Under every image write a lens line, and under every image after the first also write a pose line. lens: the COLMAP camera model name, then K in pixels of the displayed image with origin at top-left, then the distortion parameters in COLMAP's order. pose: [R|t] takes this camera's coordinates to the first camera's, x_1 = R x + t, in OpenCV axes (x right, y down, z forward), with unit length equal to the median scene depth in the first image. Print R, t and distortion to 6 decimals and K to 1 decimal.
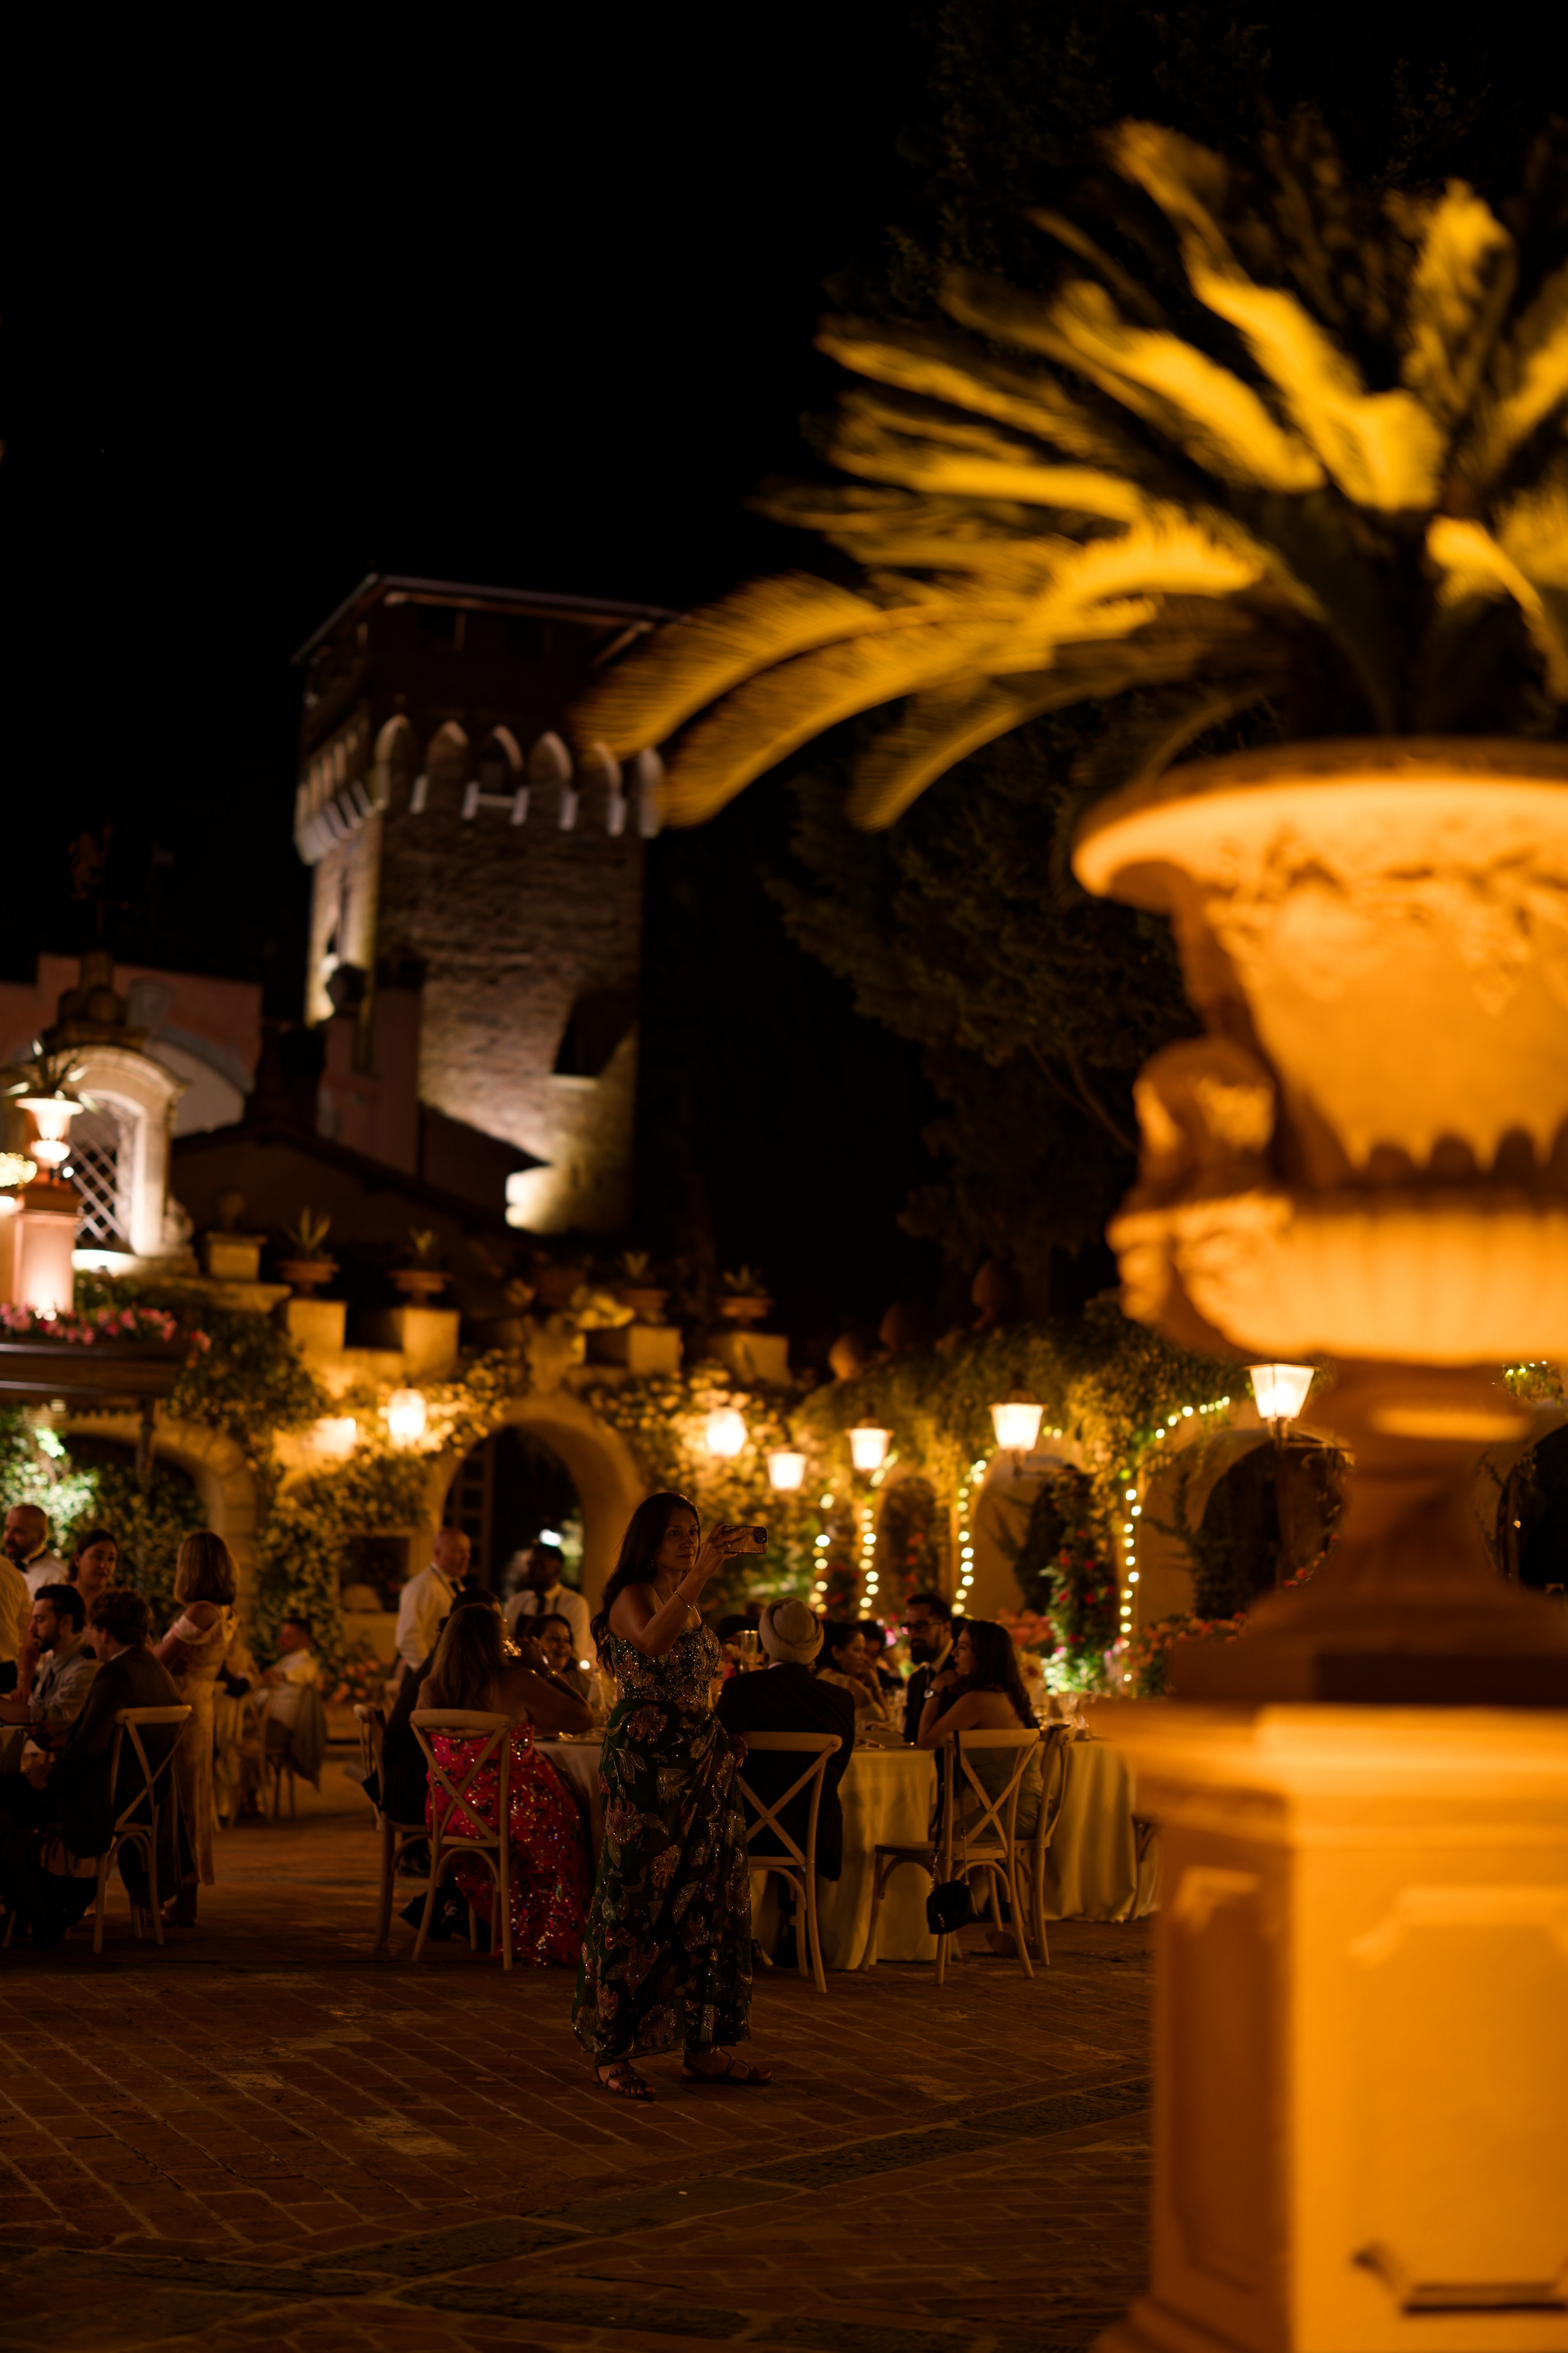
lens RADIAL K [[3482.4, 0, 754.1], [0, 3482.4, 1178.3], [0, 0, 1]] dist [-0.015085, 0.123253]
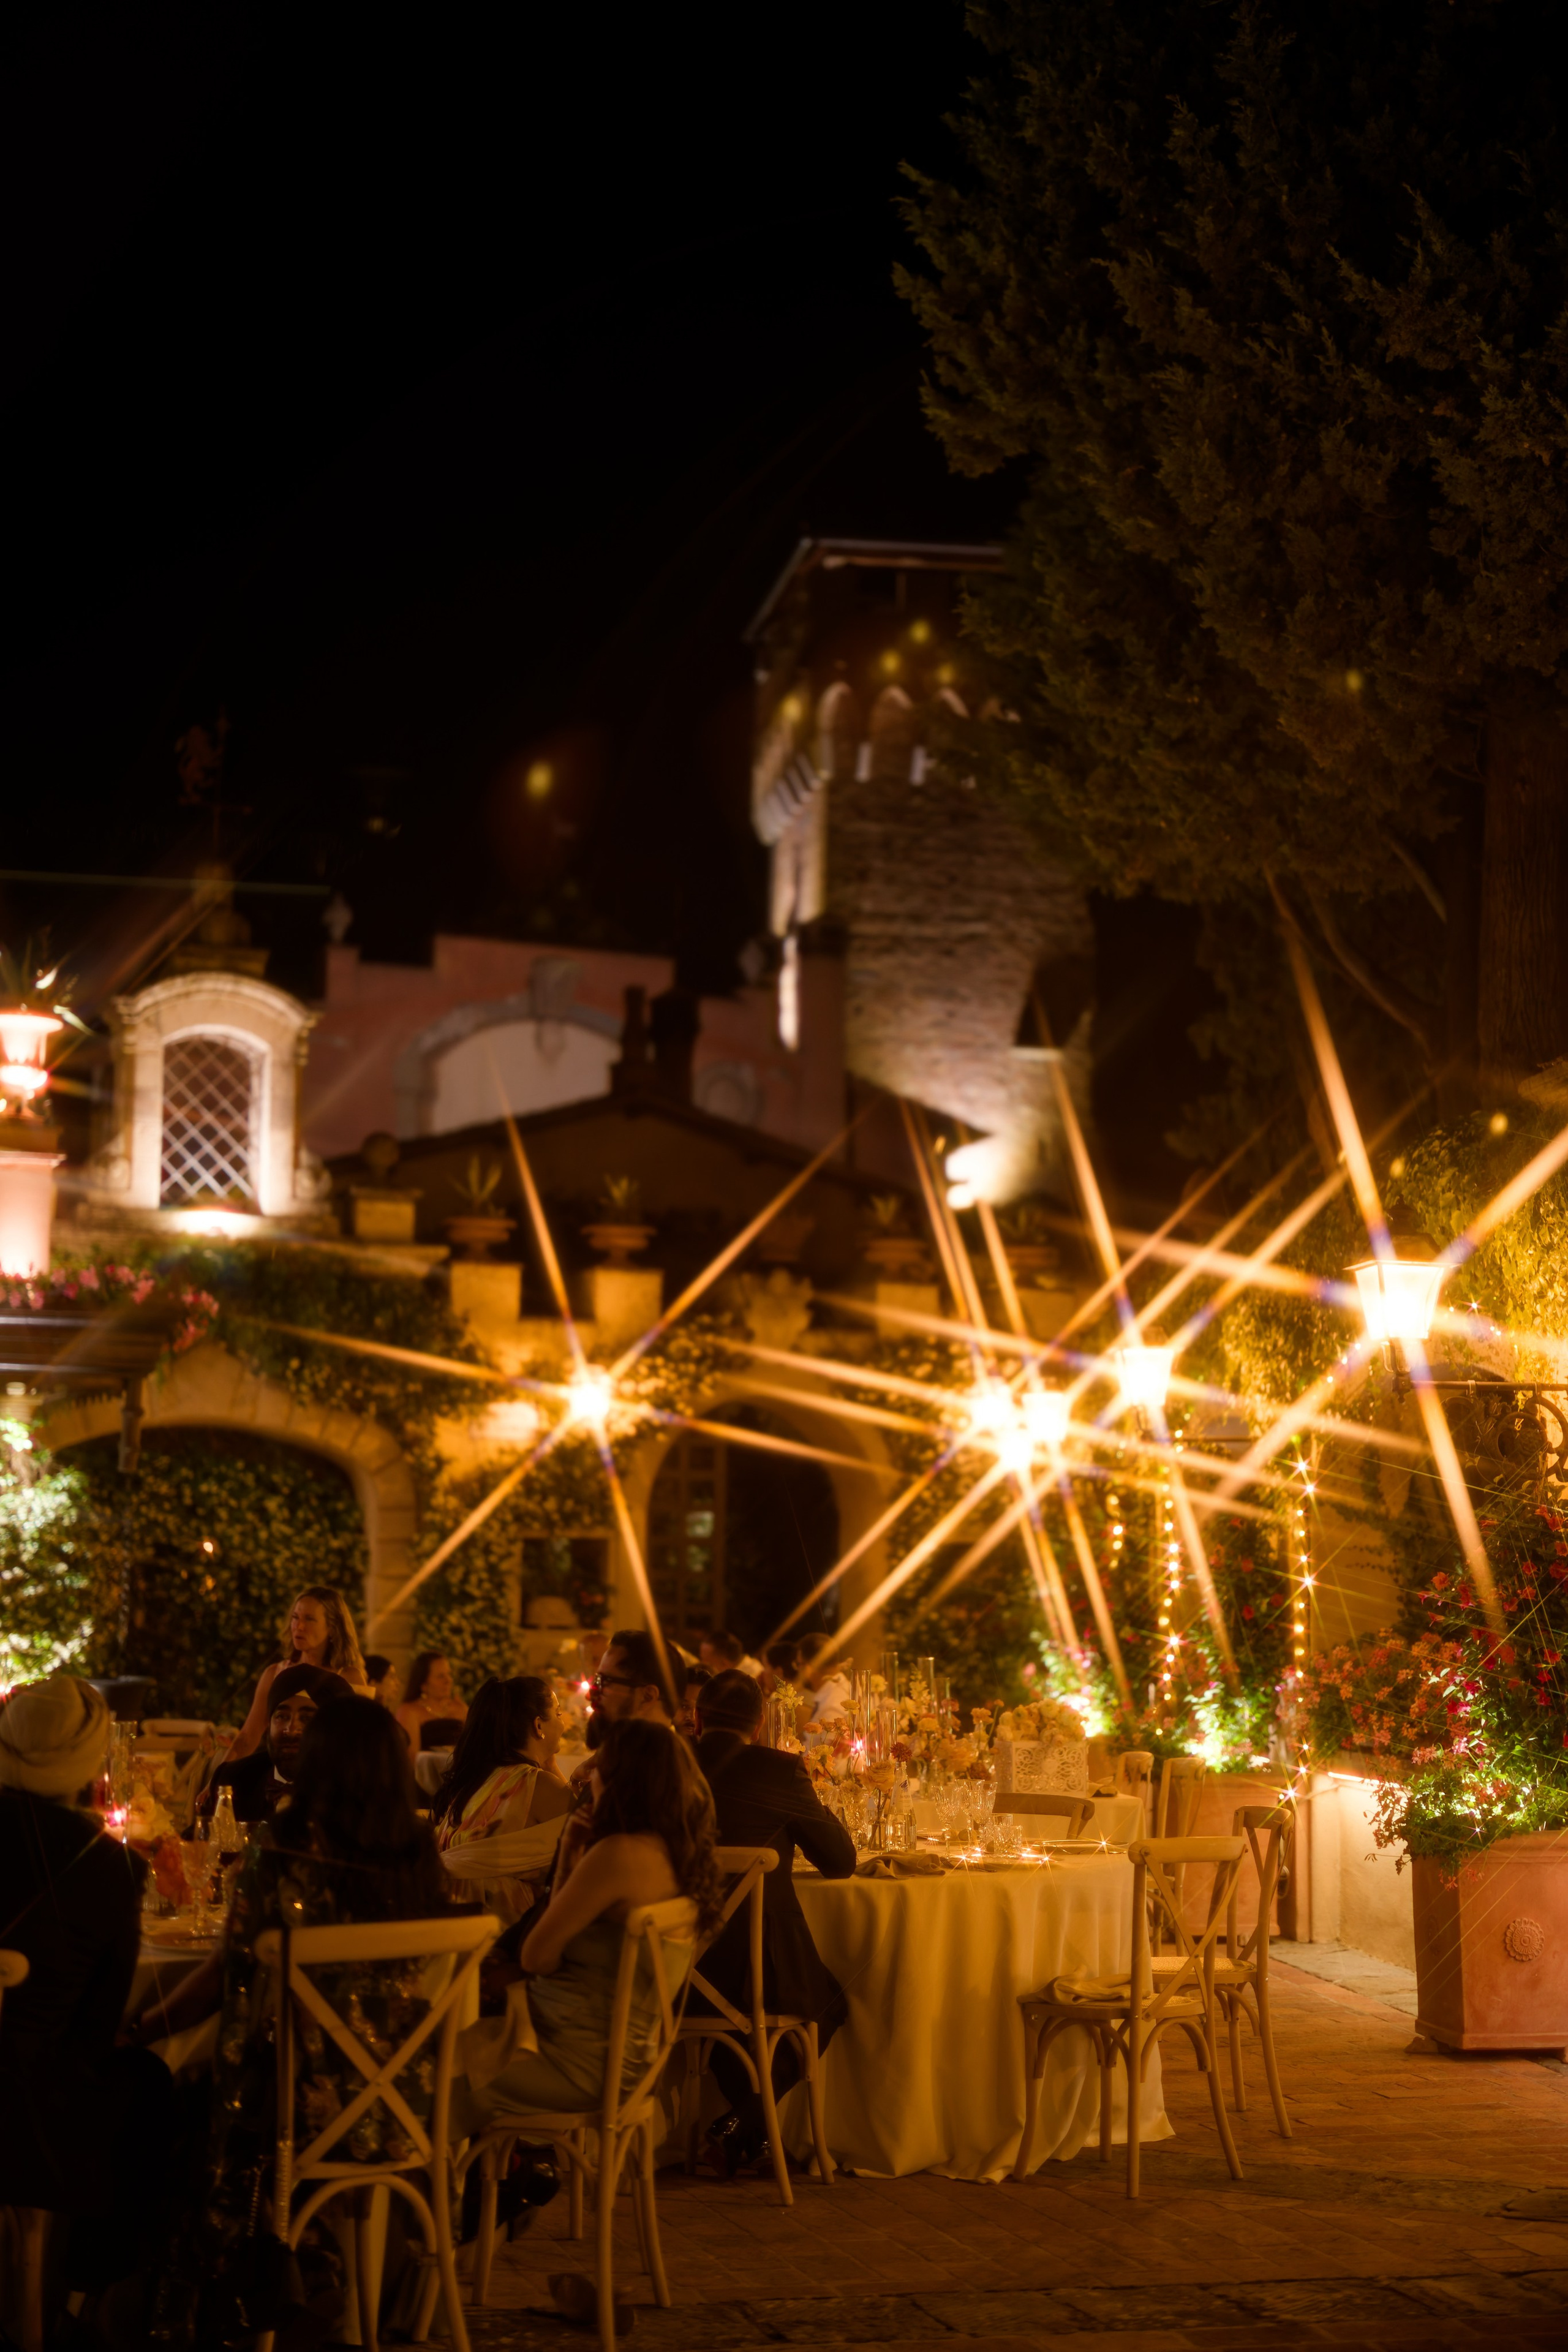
lens RADIAL K [[3329.7, 0, 789.5], [0, 3329.7, 1186.0], [0, 0, 1]] dist [-0.040614, 0.215327]
pose [[0.984857, -0.038236, -0.169101, 0.086142], [0.038321, 0.999262, -0.002767, 0.021763], [0.169082, -0.003755, 0.985595, 0.215672]]
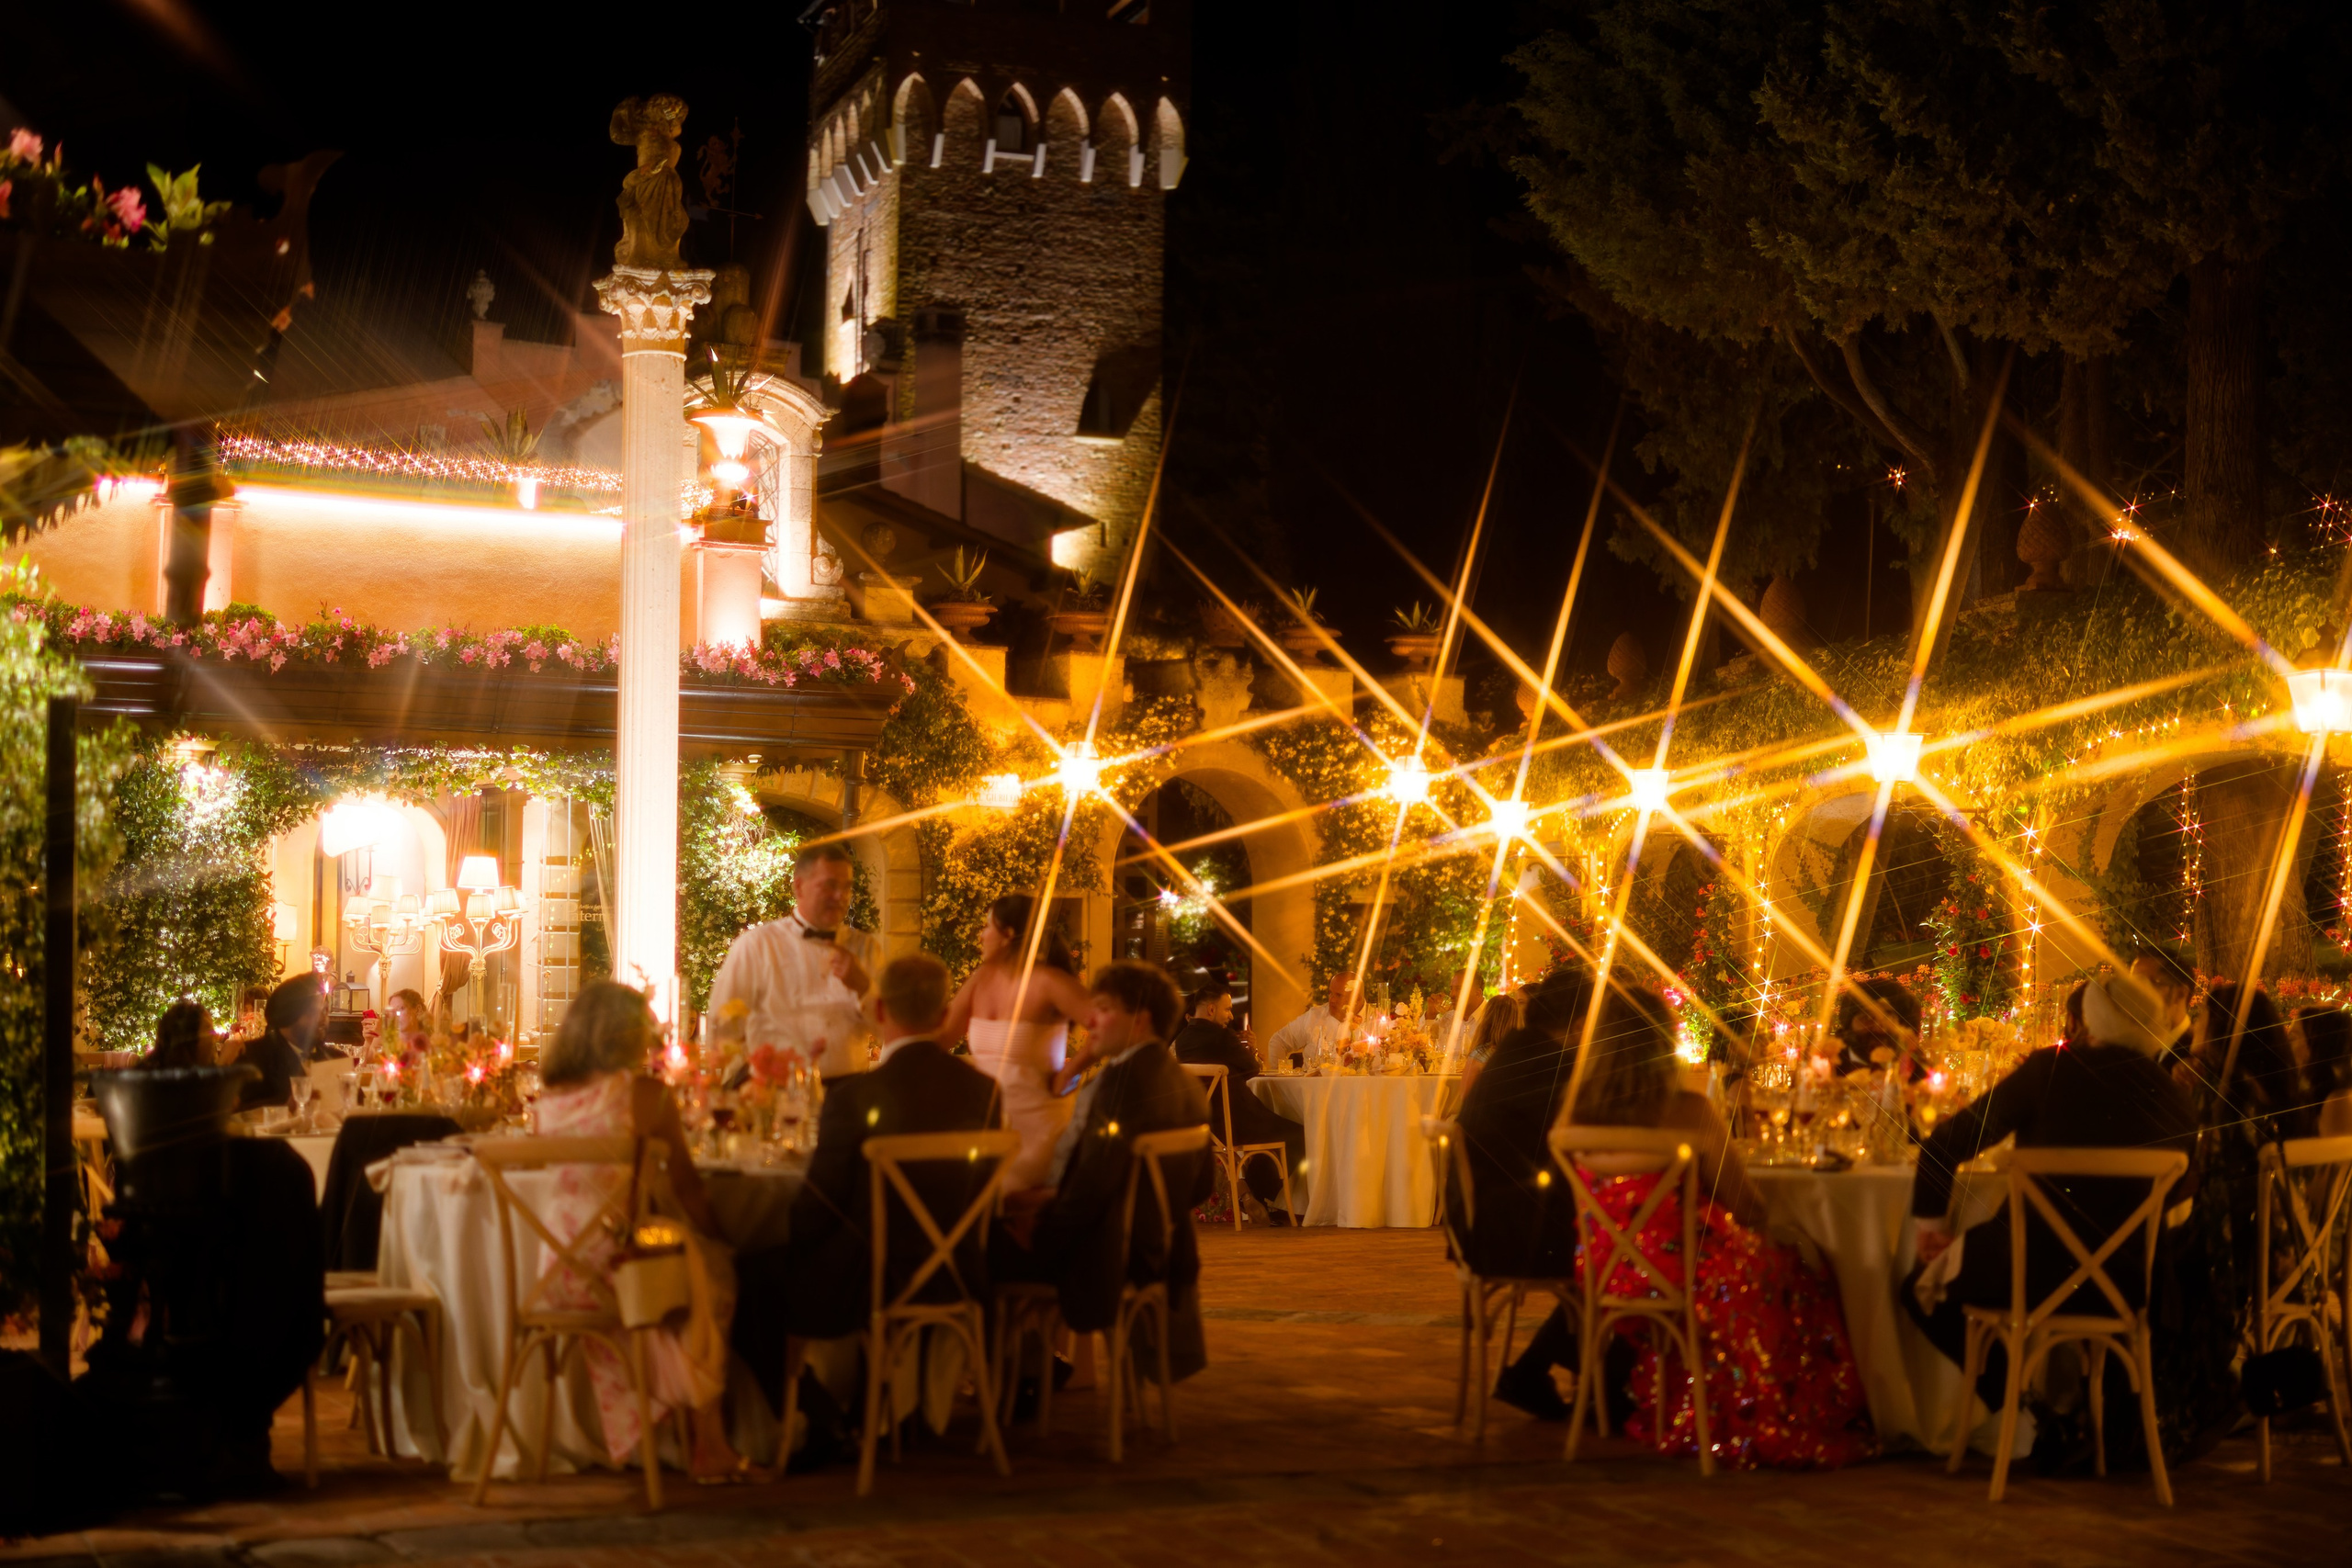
lens RADIAL K [[3315.8, 0, 1166.8], [0, 3315.8, 797.7], [0, 0, 1]] dist [-0.053802, 0.256994]
pose [[0.999776, -0.020160, -0.006408, -0.071360], [0.020576, 0.997089, 0.073417, 0.012173], [0.004910, -0.073532, 0.997281, 0.124842]]
